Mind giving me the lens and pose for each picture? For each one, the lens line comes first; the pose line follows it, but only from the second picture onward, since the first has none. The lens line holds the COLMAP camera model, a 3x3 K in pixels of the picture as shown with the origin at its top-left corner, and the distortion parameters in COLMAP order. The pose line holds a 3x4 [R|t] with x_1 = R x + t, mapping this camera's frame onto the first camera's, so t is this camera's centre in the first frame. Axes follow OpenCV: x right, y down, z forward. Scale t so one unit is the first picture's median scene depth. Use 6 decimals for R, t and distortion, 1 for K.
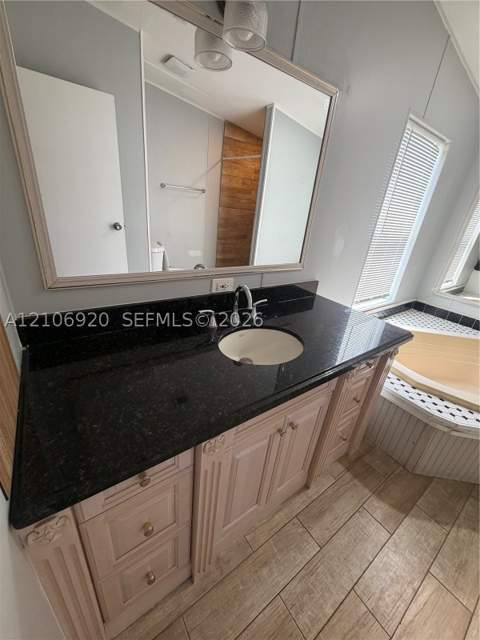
lens RADIAL K [[255.0, 0, 238.9], [0, 255.0, 318.7], [0, 0, 1]] dist [0.000888, -0.000213]
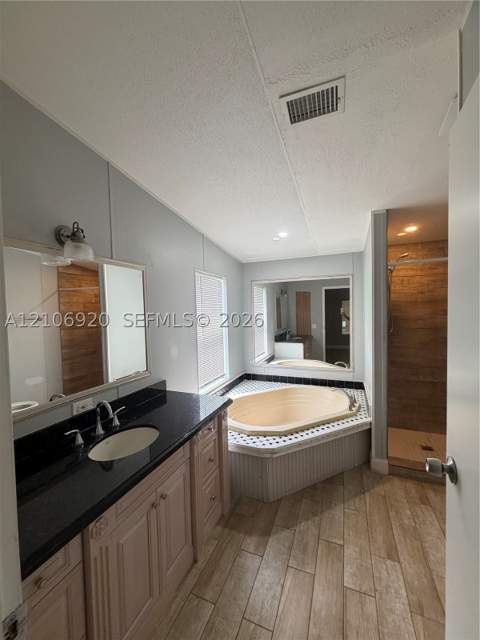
lens RADIAL K [[255.0, 0, 238.9], [0, 255.0, 318.7], [0, 0, 1]] dist [0.000888, -0.000213]
pose [[0.840837, -0.136739, 0.523732, -0.017283], [0.316143, 0.909446, -0.270115, 0.047815], [-0.439371, 0.392697, 0.807925, -0.427240]]
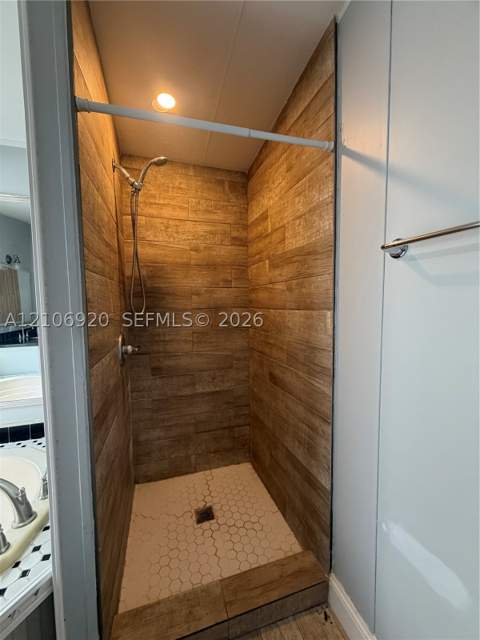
lens RADIAL K [[255.0, 0, 238.9], [0, 255.0, 318.7], [0, 0, 1]] dist [0.000888, -0.000213]
pose [[0.298342, -0.168086, 0.939542, 1.233746], [0.428730, 0.903075, 0.025423, 0.132897], [-0.852750, 0.395225, 0.341488, 0.060857]]
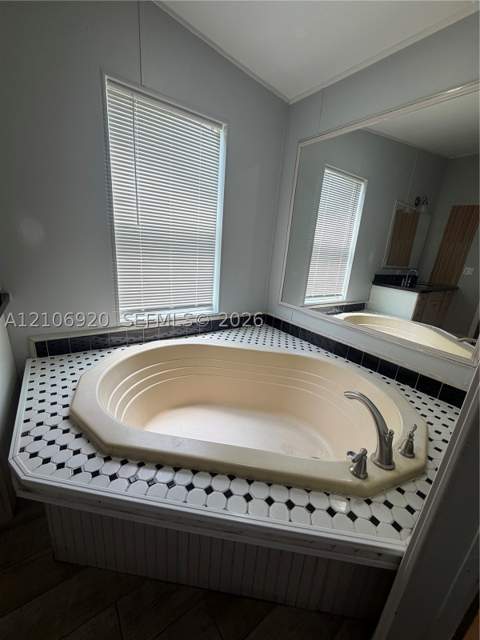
lens RADIAL K [[255.0, 0, 238.9], [0, 255.0, 318.7], [0, 0, 1]] dist [0.000888, -0.000213]
pose [[0.999820, -0.018937, -0.001182, 1.272627], [0.018596, 0.990371, -0.137182, 0.125815], [0.003768, 0.137136, 0.990545, 0.334999]]
